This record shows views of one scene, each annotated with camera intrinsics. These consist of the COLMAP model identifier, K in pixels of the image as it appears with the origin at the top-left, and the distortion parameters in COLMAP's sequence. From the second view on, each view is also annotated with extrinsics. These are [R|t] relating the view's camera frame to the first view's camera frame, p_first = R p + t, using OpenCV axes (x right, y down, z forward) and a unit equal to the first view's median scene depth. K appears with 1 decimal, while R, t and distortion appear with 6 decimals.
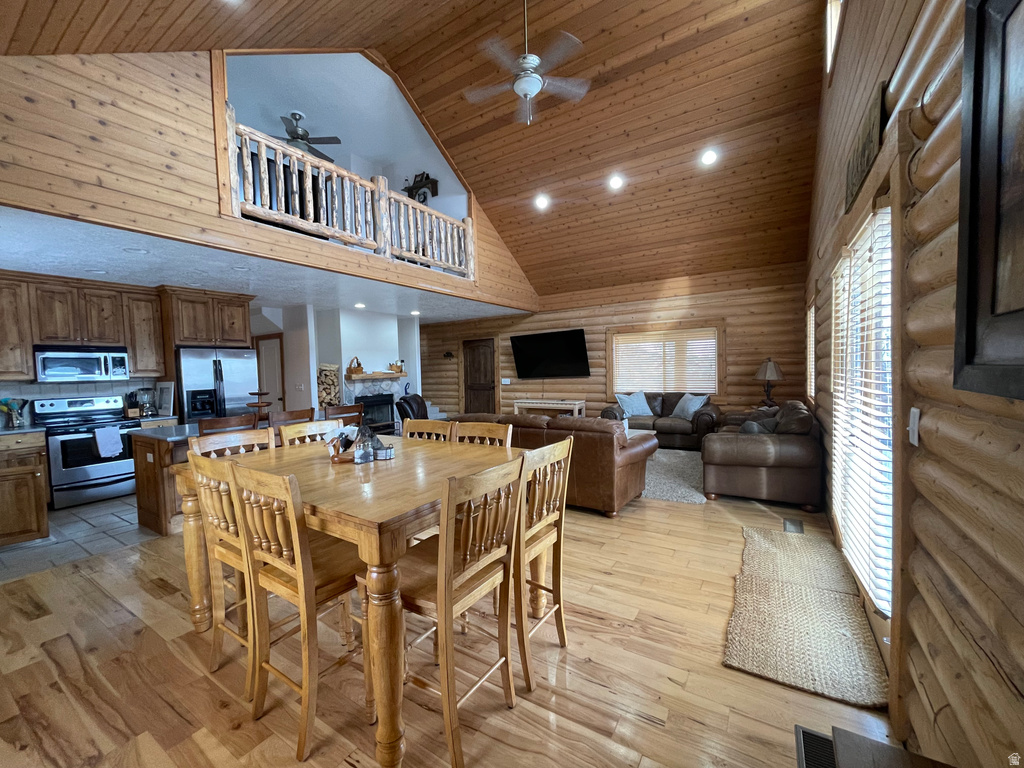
lens RADIAL K [[412.8, 0, 511.2], [0, 412.8, 389.8], [0, 0, 1]] dist [-0.003135, 0.000574]
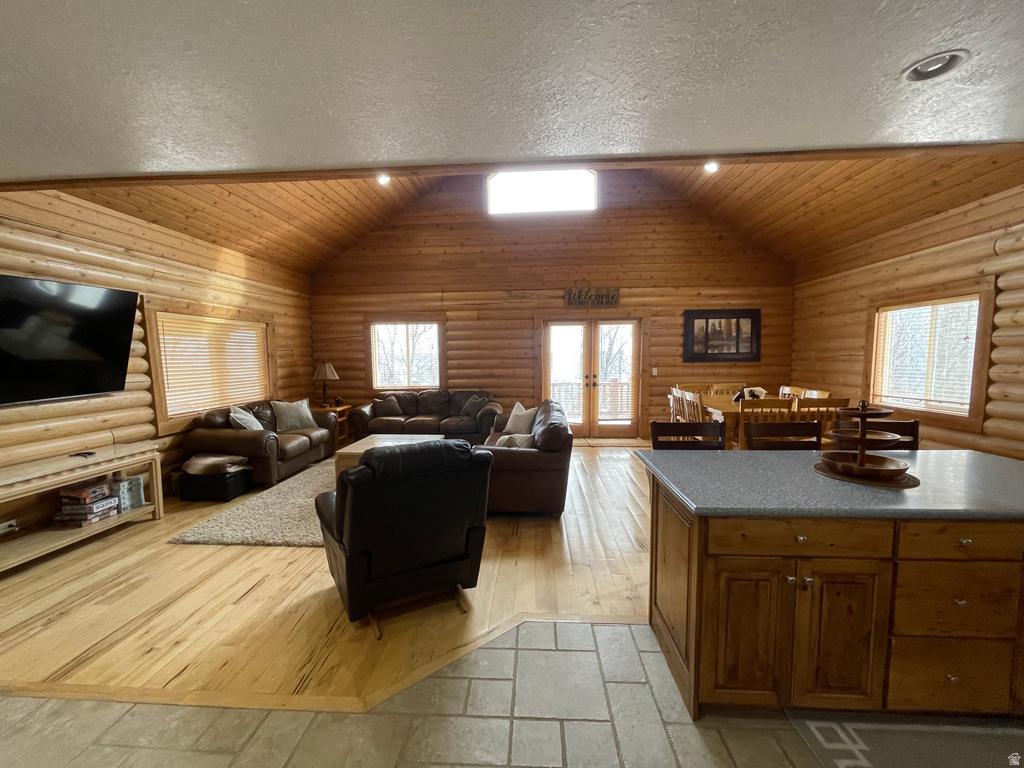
lens RADIAL K [[412.8, 0, 509.3], [0, 412.8, 388.6], [0, 0, 1]] dist [-0.003135, 0.000574]
pose [[-0.478247, -0.038770, 0.877369, -0.485262], [0.073405, 0.993765, 0.083926, -0.048096], [-0.875152, 0.104541, -0.472419, 0.912056]]
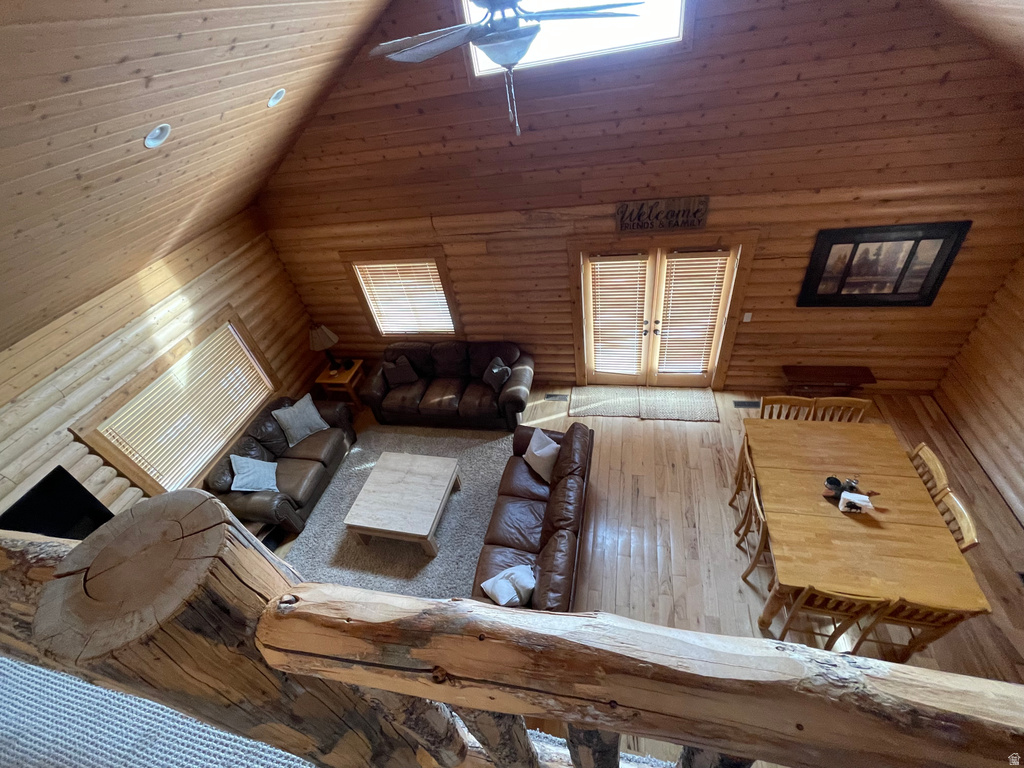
lens RADIAL K [[445.6, 0, 511.7], [0, 445.6, 392.4], [0, 0, 1]] dist [-0.001406, 0.001520]
pose [[-0.335716, -0.561815, 0.756081, -0.290978], [0.206062, 0.739421, 0.640933, -0.417947], [-0.919148, 0.370971, -0.132467, 0.653730]]
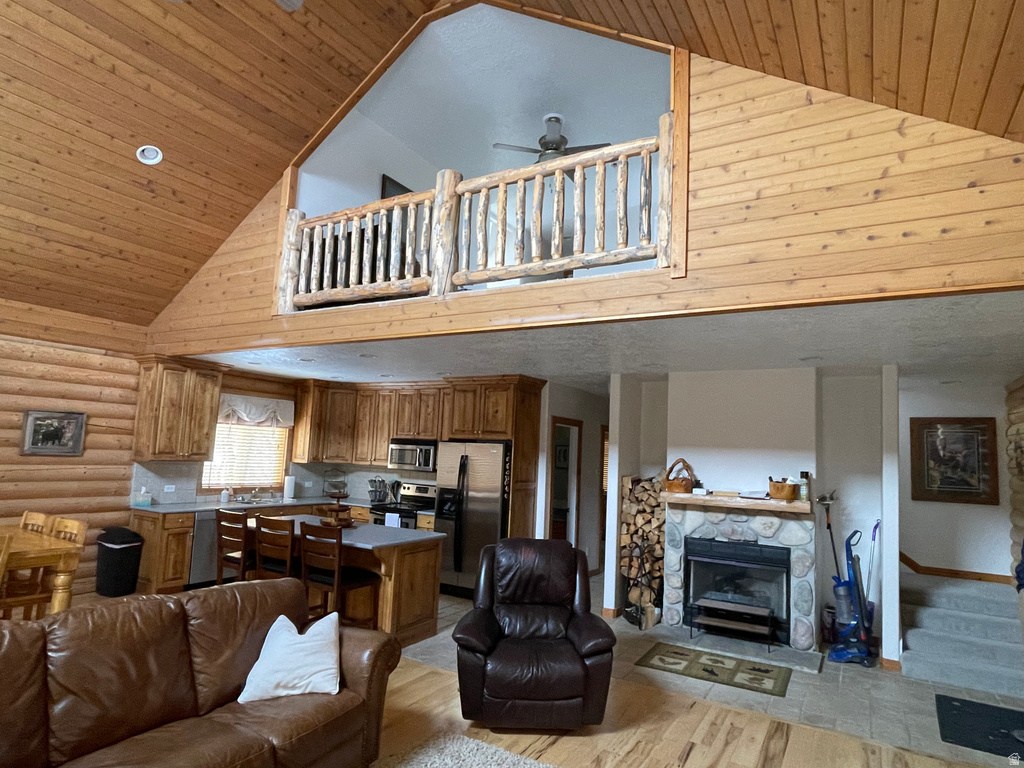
lens RADIAL K [[592.3, 0, 511.1], [0, 592.3, 393.7], [0, 0, 1]] dist [-0.001677, -0.005302]
pose [[0.022600, -0.069635, -0.997317, 0.393045], [-0.099311, 0.992481, -0.071547, -0.090334], [0.994800, 0.100662, 0.015515, 0.788621]]
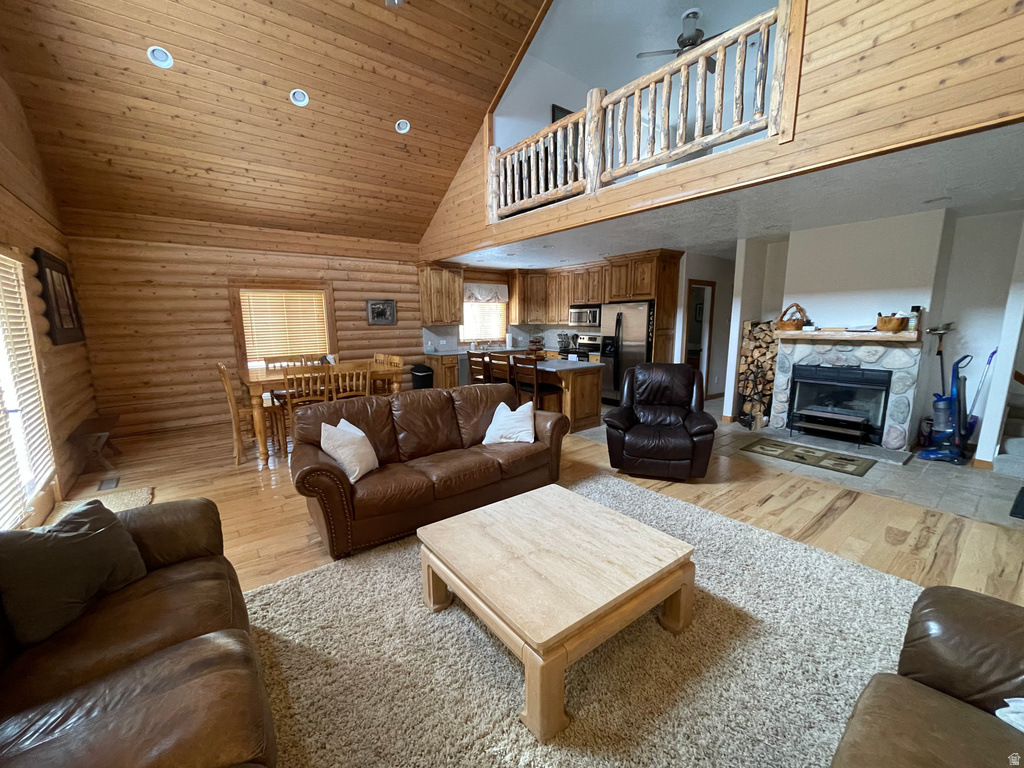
lens RADIAL K [[412.8, 0, 508.1], [0, 412.8, 389.3], [0, 0, 1]] dist [-0.003135, 0.000574]
pose [[-0.339624, 0.188656, -0.921447, 0.429645], [-0.032837, 0.976702, 0.212071, -0.073175], [0.939988, 0.102282, -0.325516, 0.822926]]
